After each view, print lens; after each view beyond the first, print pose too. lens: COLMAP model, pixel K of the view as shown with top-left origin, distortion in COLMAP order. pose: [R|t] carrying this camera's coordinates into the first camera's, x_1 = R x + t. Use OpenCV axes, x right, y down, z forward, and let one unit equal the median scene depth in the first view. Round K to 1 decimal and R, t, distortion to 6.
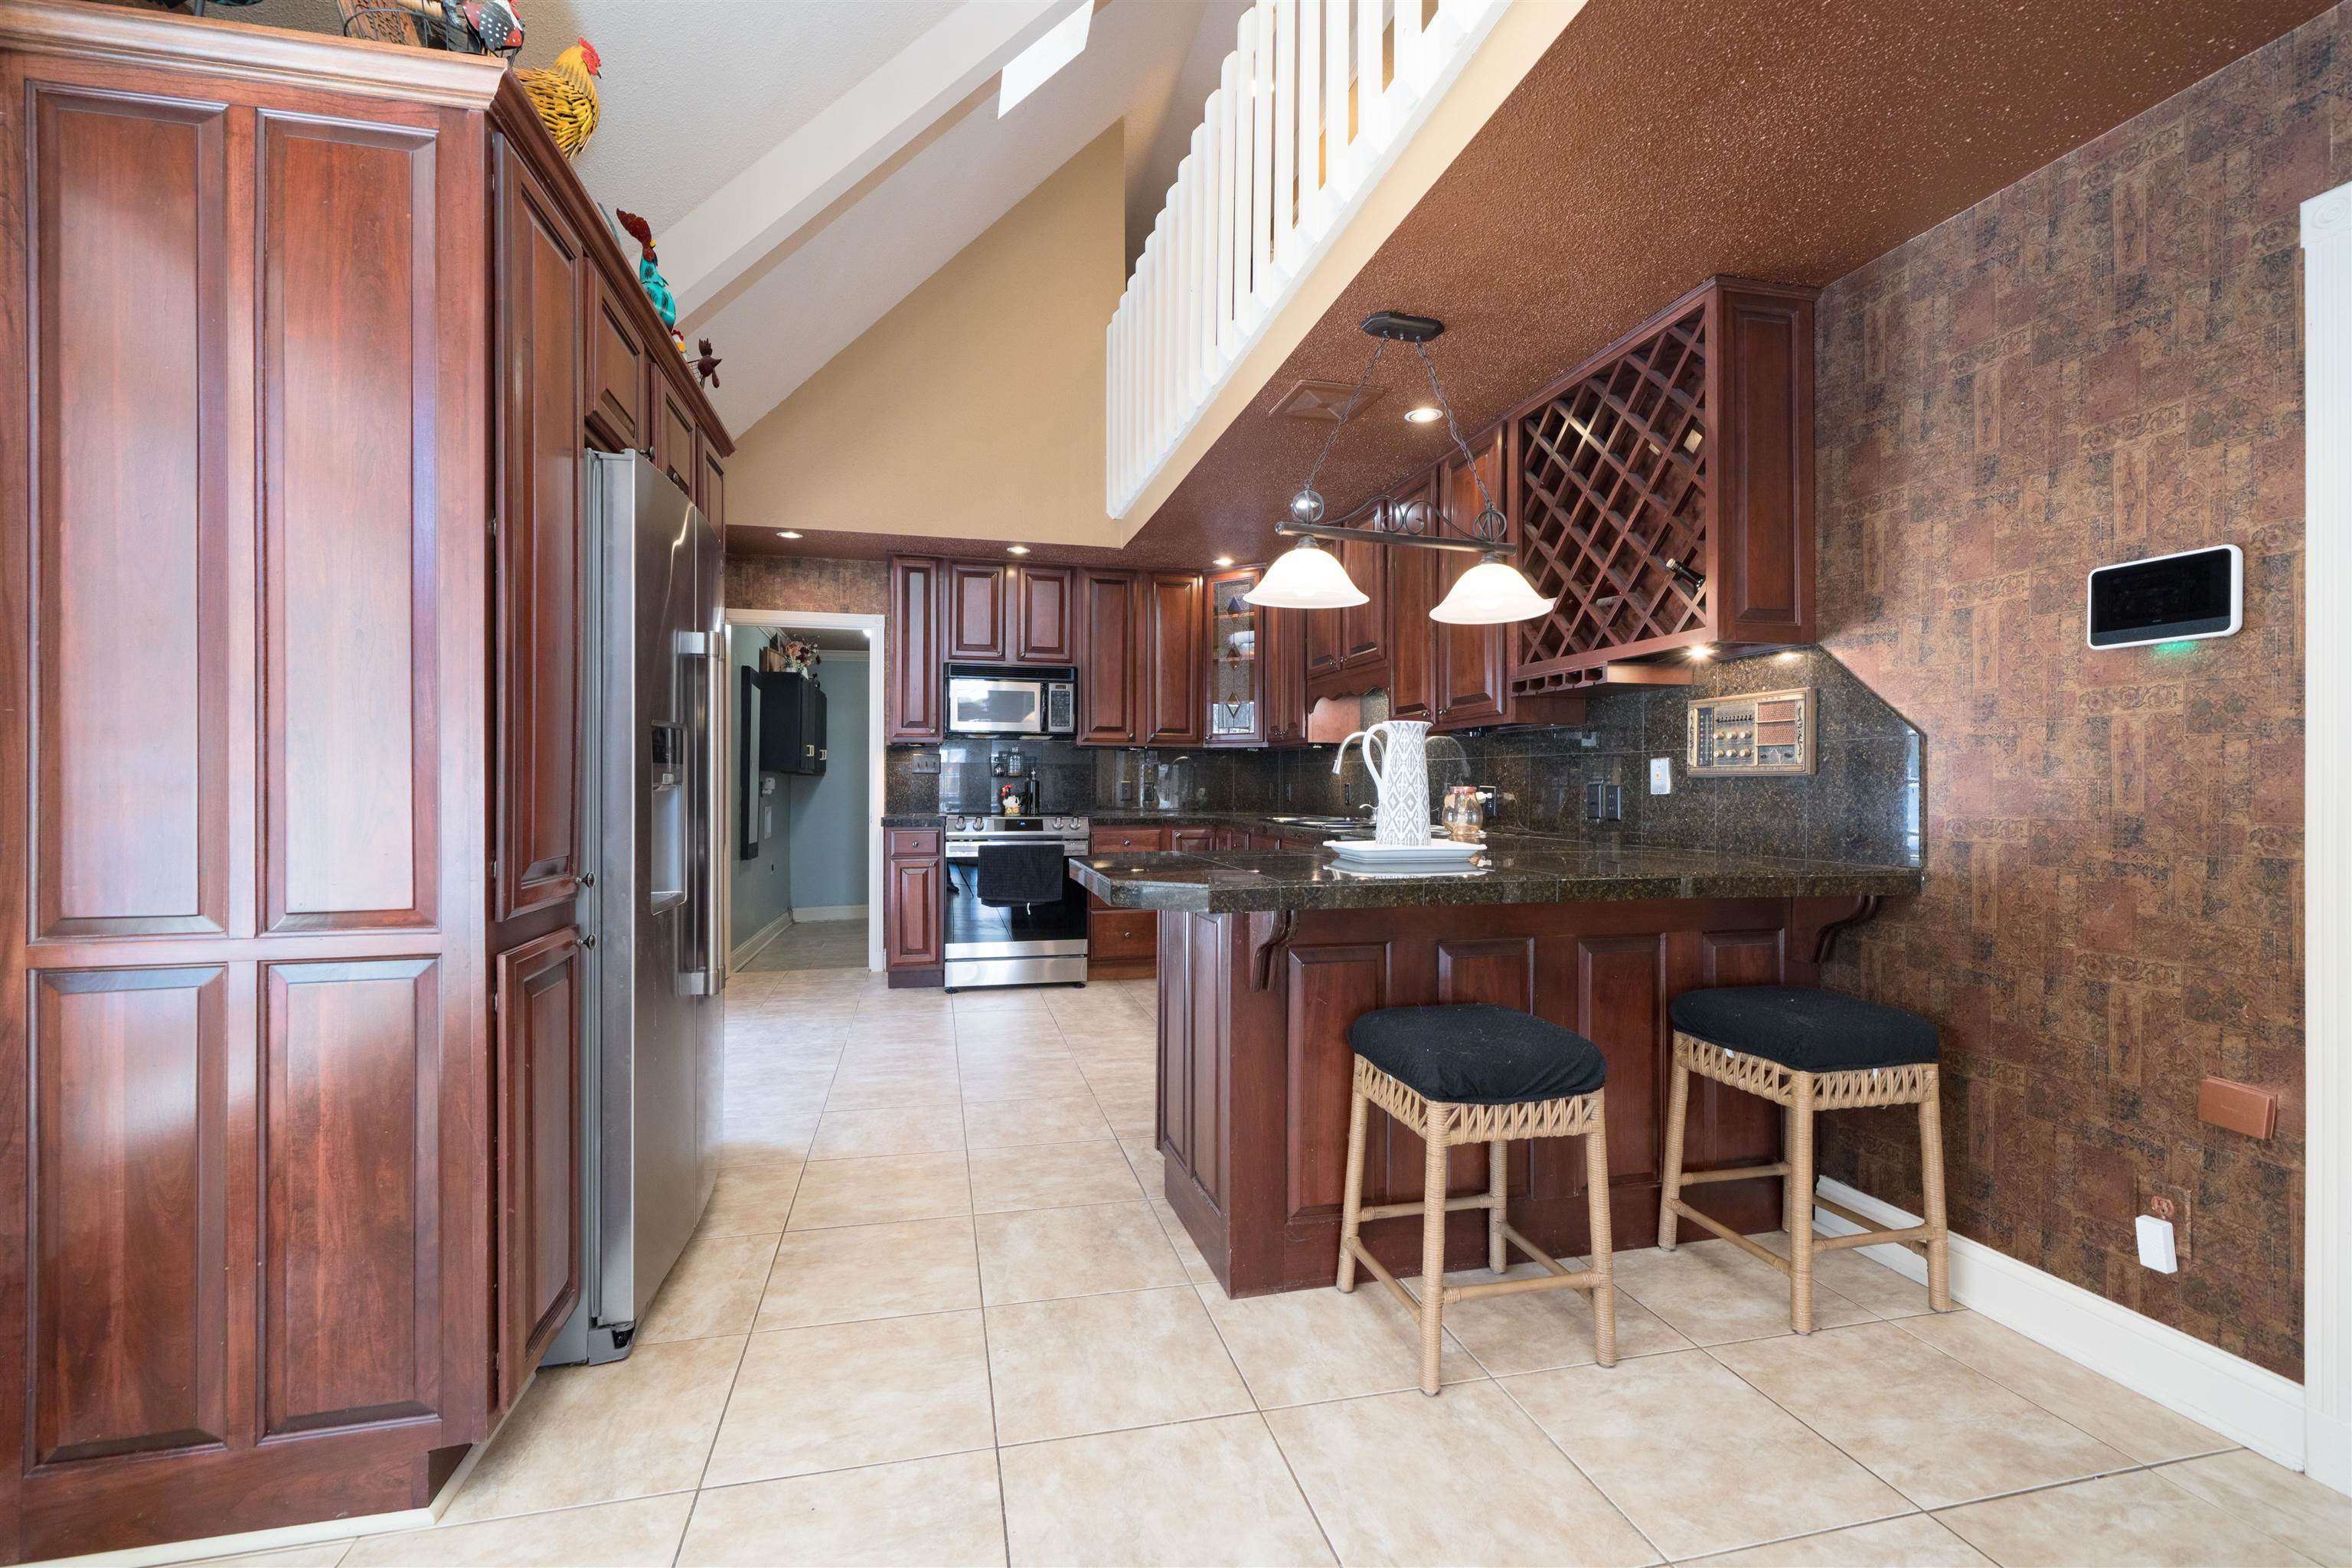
lens RADIAL K [[991.3, 0, 1160.6], [0, 991.3, 779.2], [0, 0, 1]] dist [-0.000319, 0.000997]
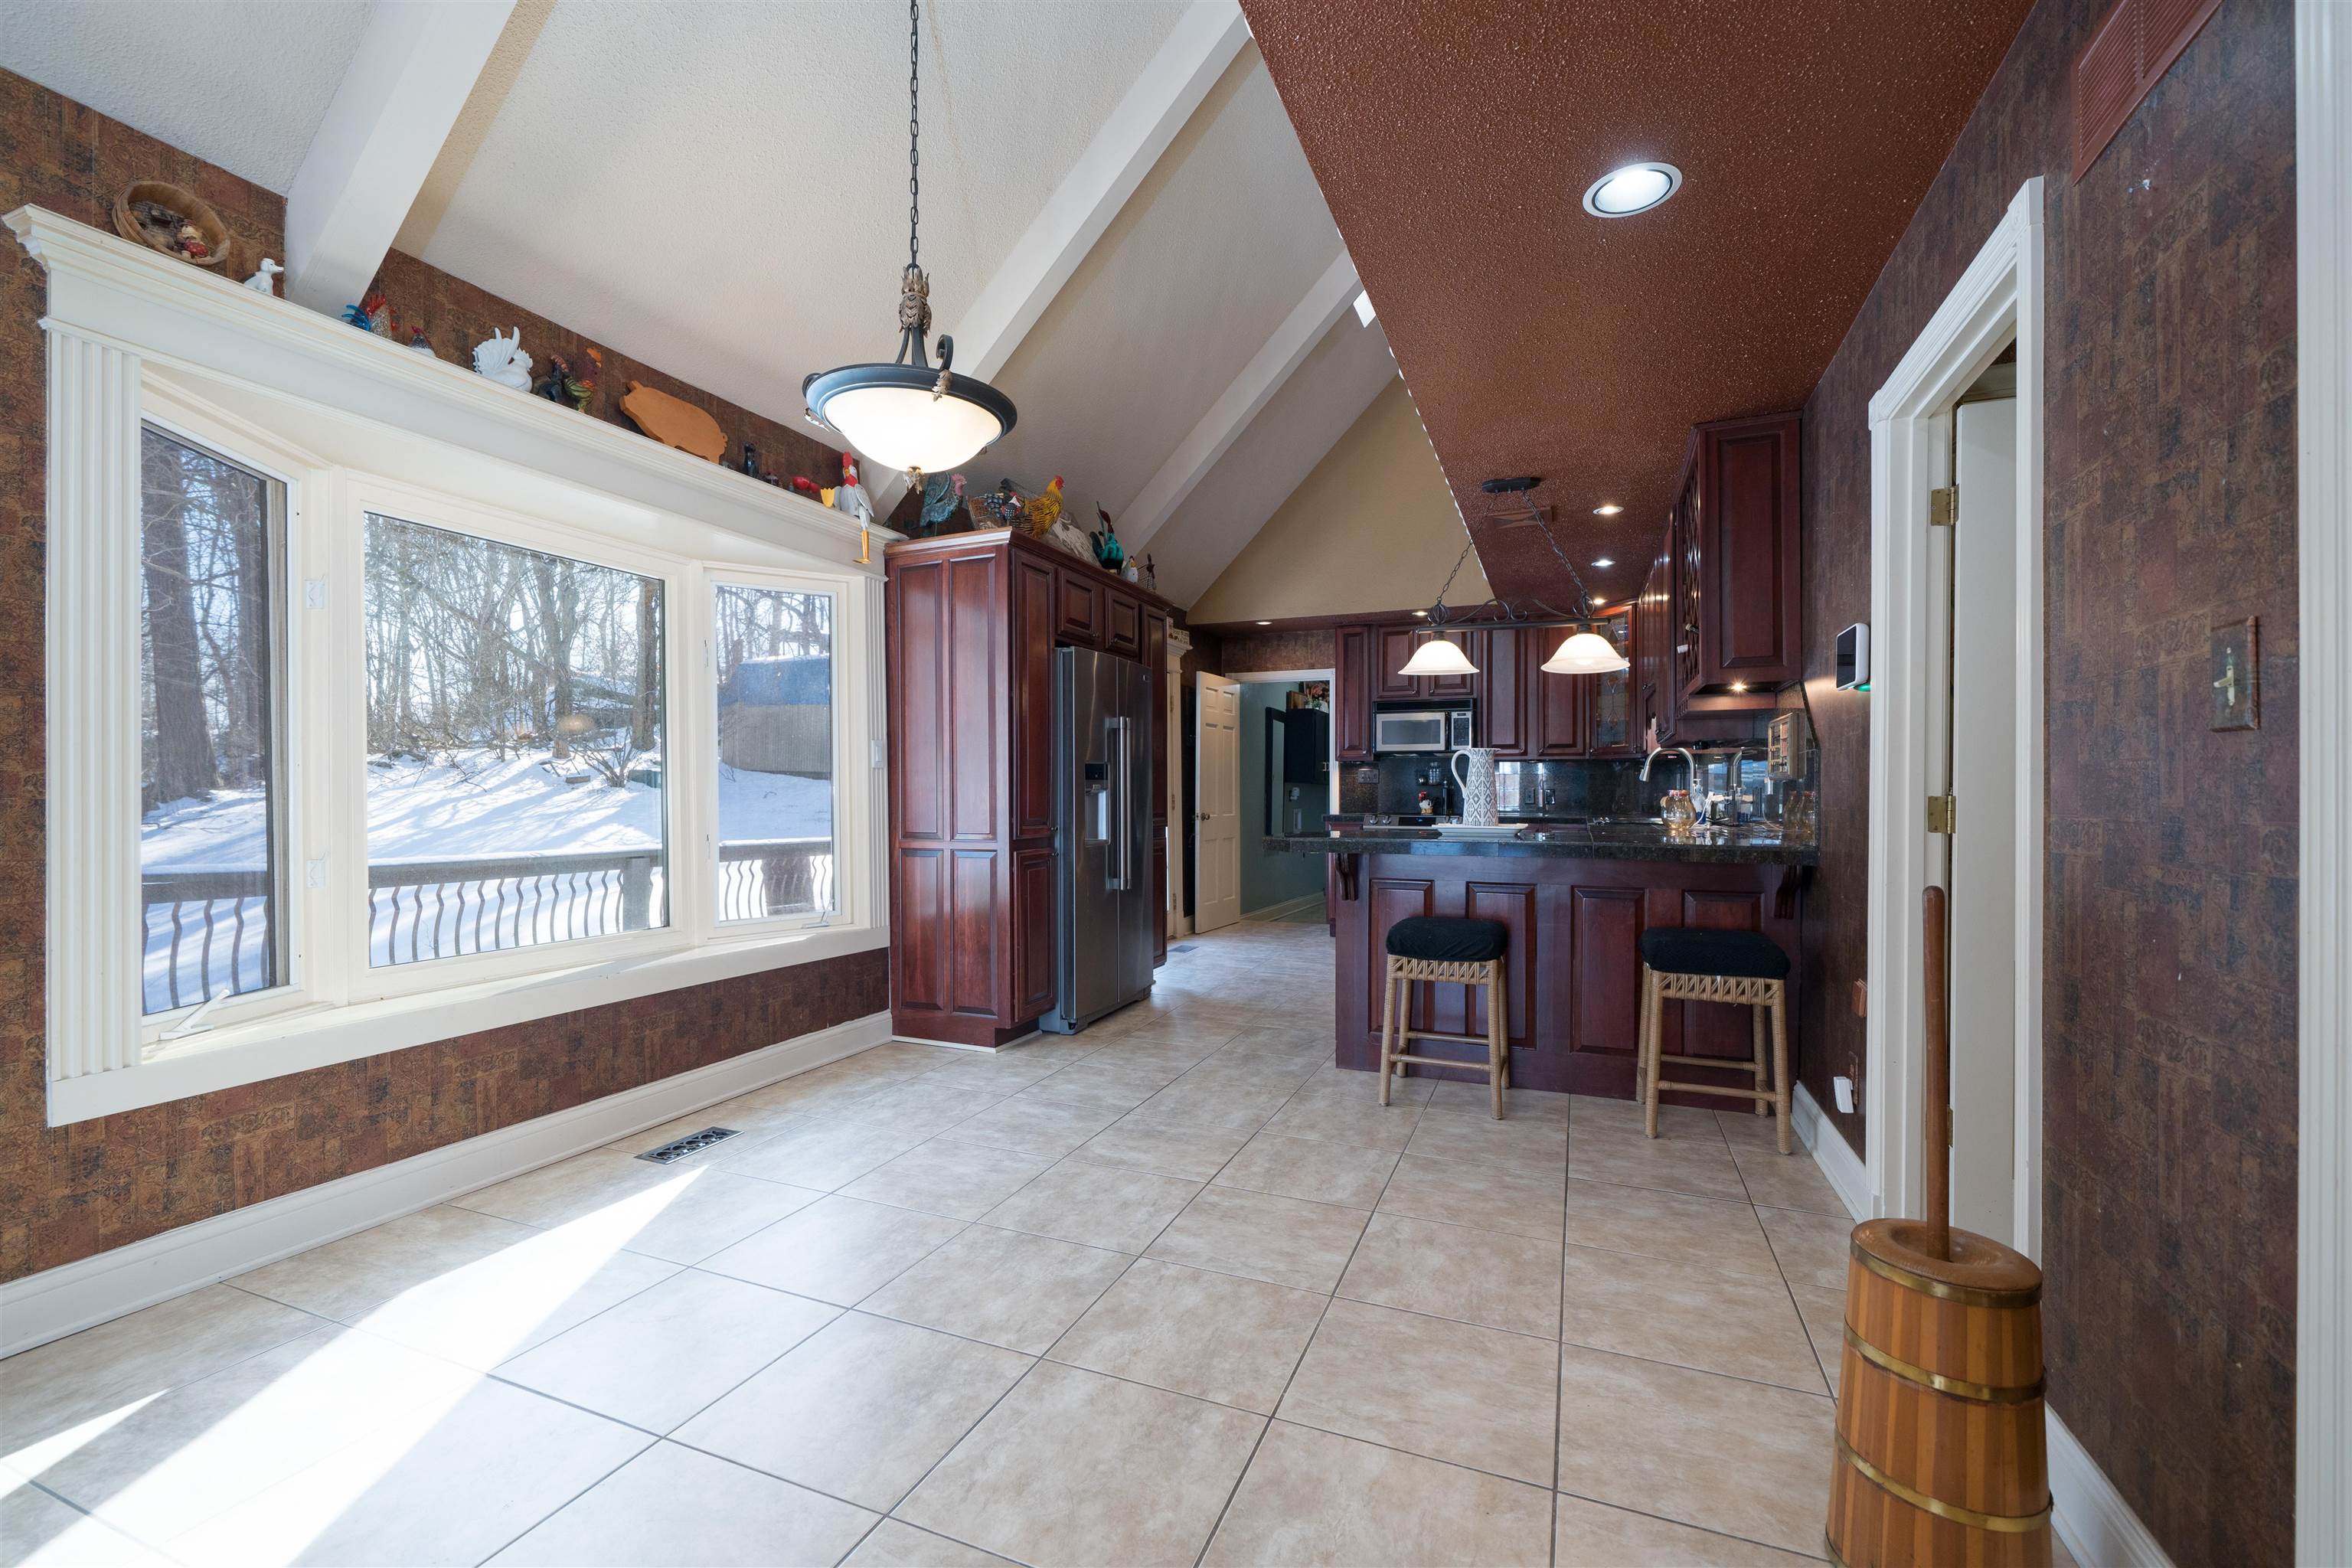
lens RADIAL K [[991.3, 0, 1170.6], [0, 991.3, 790.8], [0, 0, 1]] dist [-0.000319, 0.000997]
pose [[0.809912, -0.003853, -0.586538, 0.371306], [0.005065, 0.999987, 0.000425, 0.003266], [0.586529, -0.003315, 0.809921, -0.275701]]
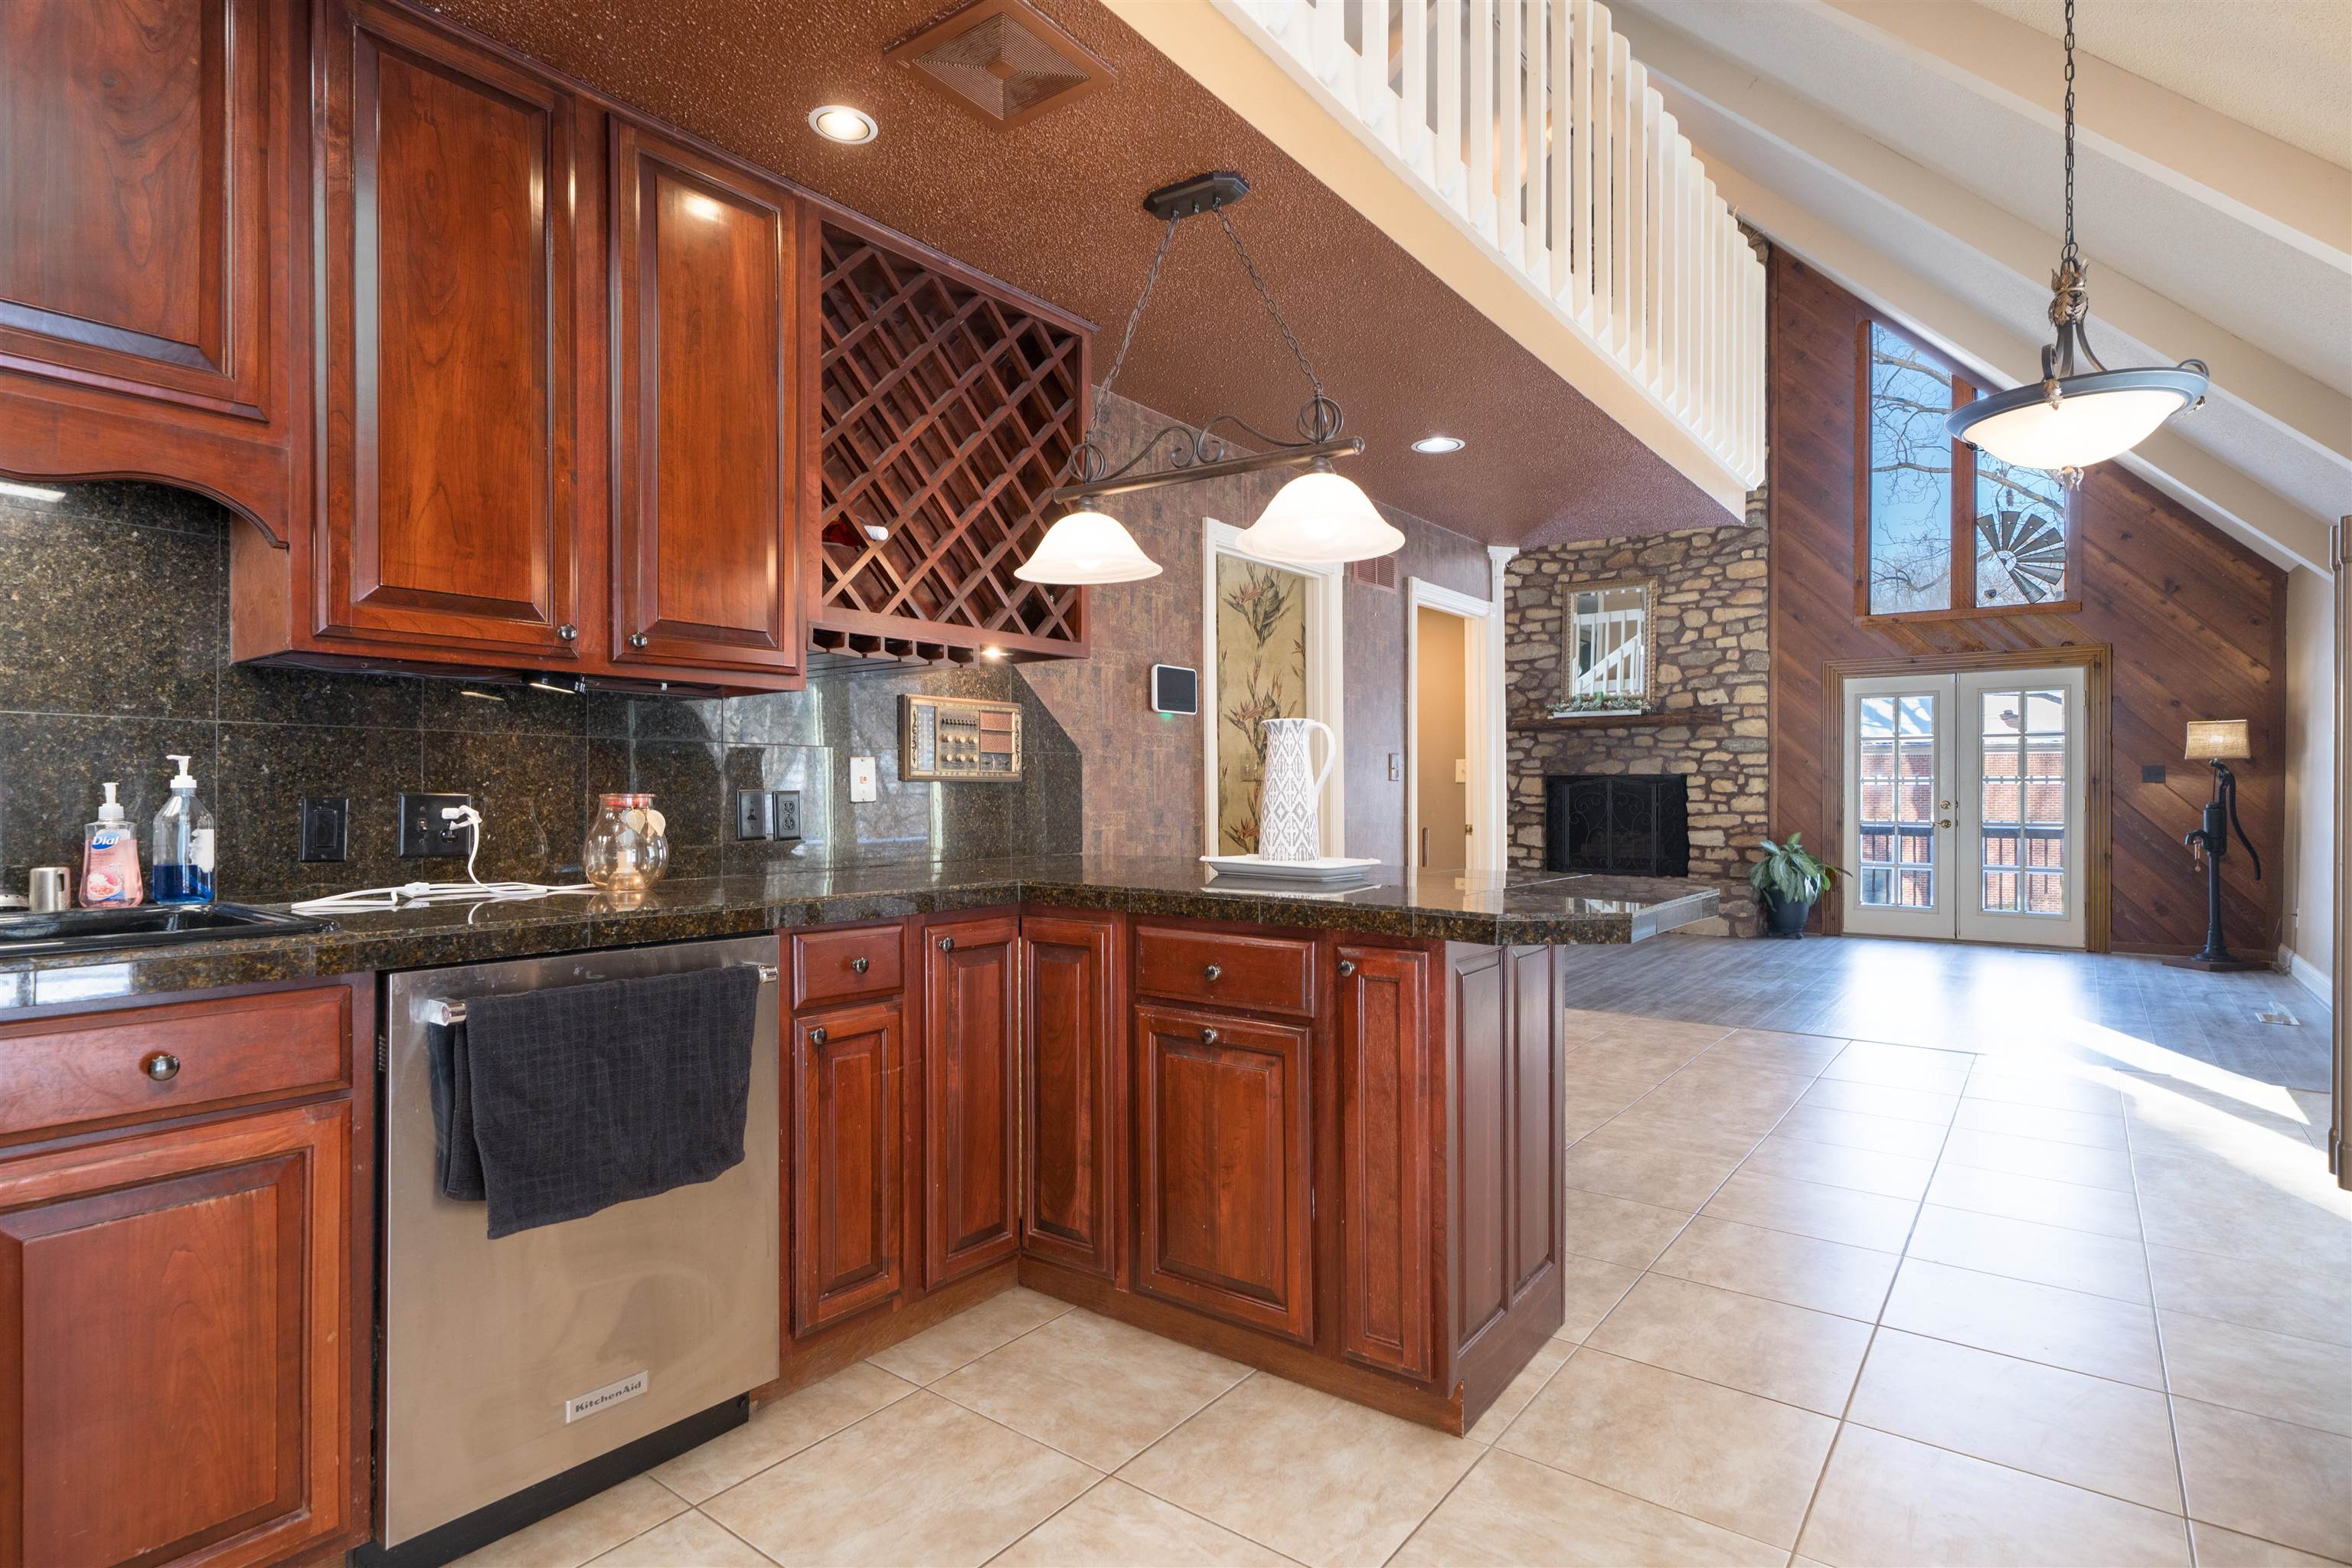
lens RADIAL K [[1170.2, 0, 1165.4], [0, 1170.2, 791.8], [0, 0, 1]] dist [0.003283, -0.001653]
pose [[-0.628843, -0.005482, 0.777513, -0.237046], [-0.007723, 0.999970, 0.000804, 0.002724], [-0.777494, -0.005500, -0.628866, 0.837453]]
